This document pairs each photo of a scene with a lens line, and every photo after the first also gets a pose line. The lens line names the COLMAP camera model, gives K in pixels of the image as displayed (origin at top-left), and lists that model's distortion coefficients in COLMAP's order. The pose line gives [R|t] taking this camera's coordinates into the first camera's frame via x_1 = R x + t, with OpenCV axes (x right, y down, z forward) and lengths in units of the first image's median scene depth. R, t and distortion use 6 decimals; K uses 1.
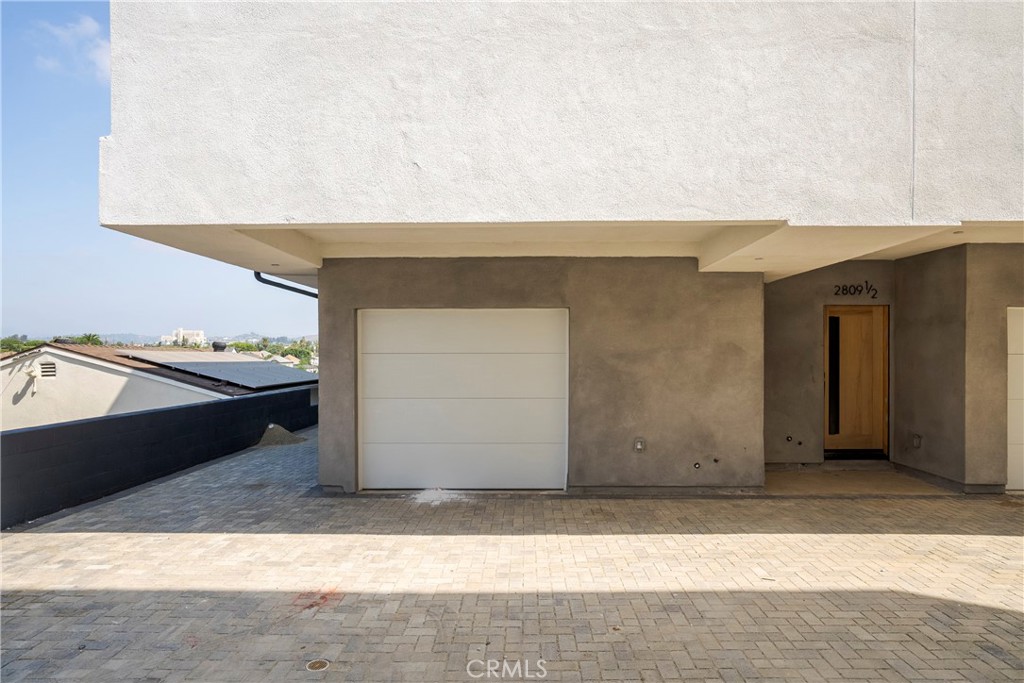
lens RADIAL K [[606.1, 0, 515.5], [0, 606.1, 344.5], [0, 0, 1]] dist [-0.004166, 0.018640]
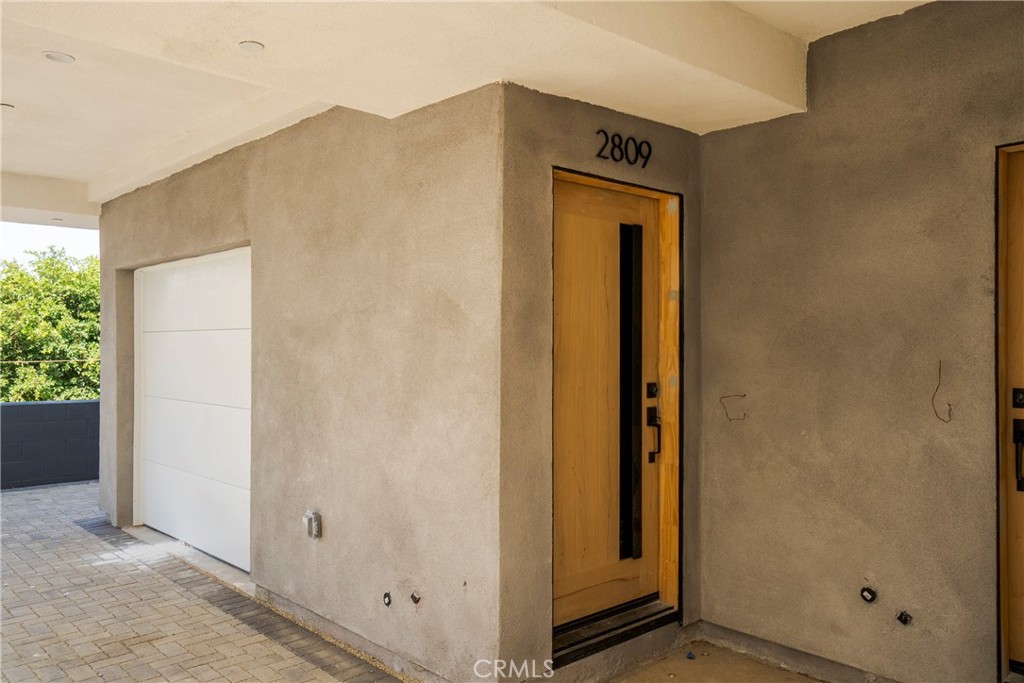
lens RADIAL K [[786.3, 0, 512.0], [0, 786.3, 341.5], [0, 0, 1]] dist [0.021286, 0.005427]
pose [[0.688861, -0.002025, -0.724890, 0.737668], [0.007042, 0.999968, 0.003899, 0.025782], [0.724859, -0.007790, 0.688853, 0.696957]]
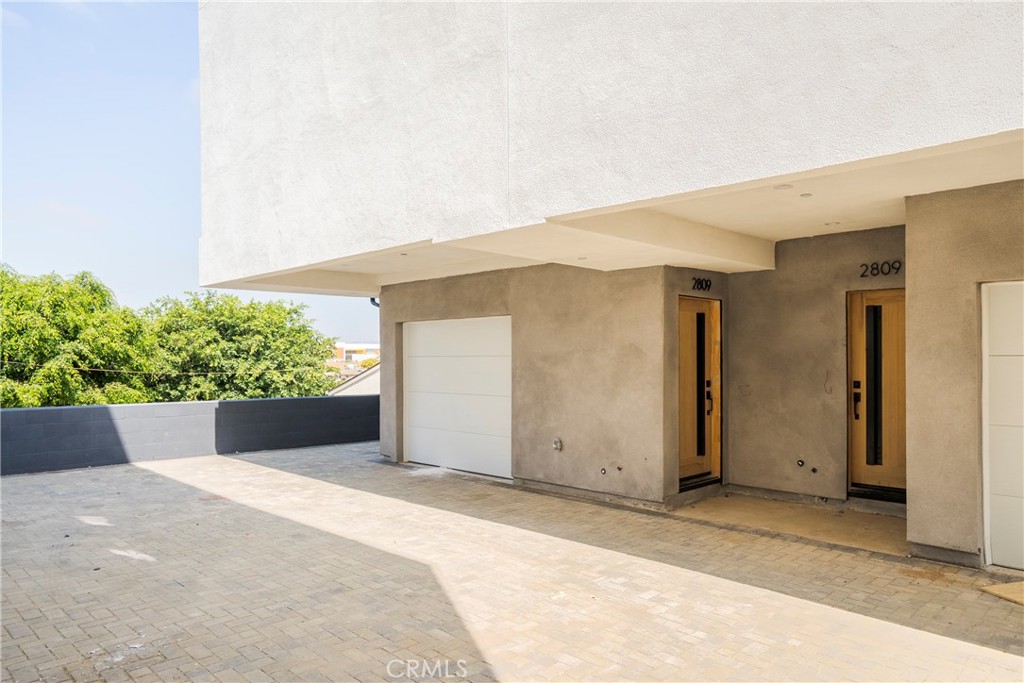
lens RADIAL K [[676.2, 0, 515.6], [0, 676.2, 351.4], [0, 0, 1]] dist [-0.001320, 0.000853]
pose [[0.715178, -0.007029, -0.698907, 0.954933], [0.010611, 0.999943, 0.000801, 0.005367], [0.698861, -0.007989, 0.715213, 0.128462]]
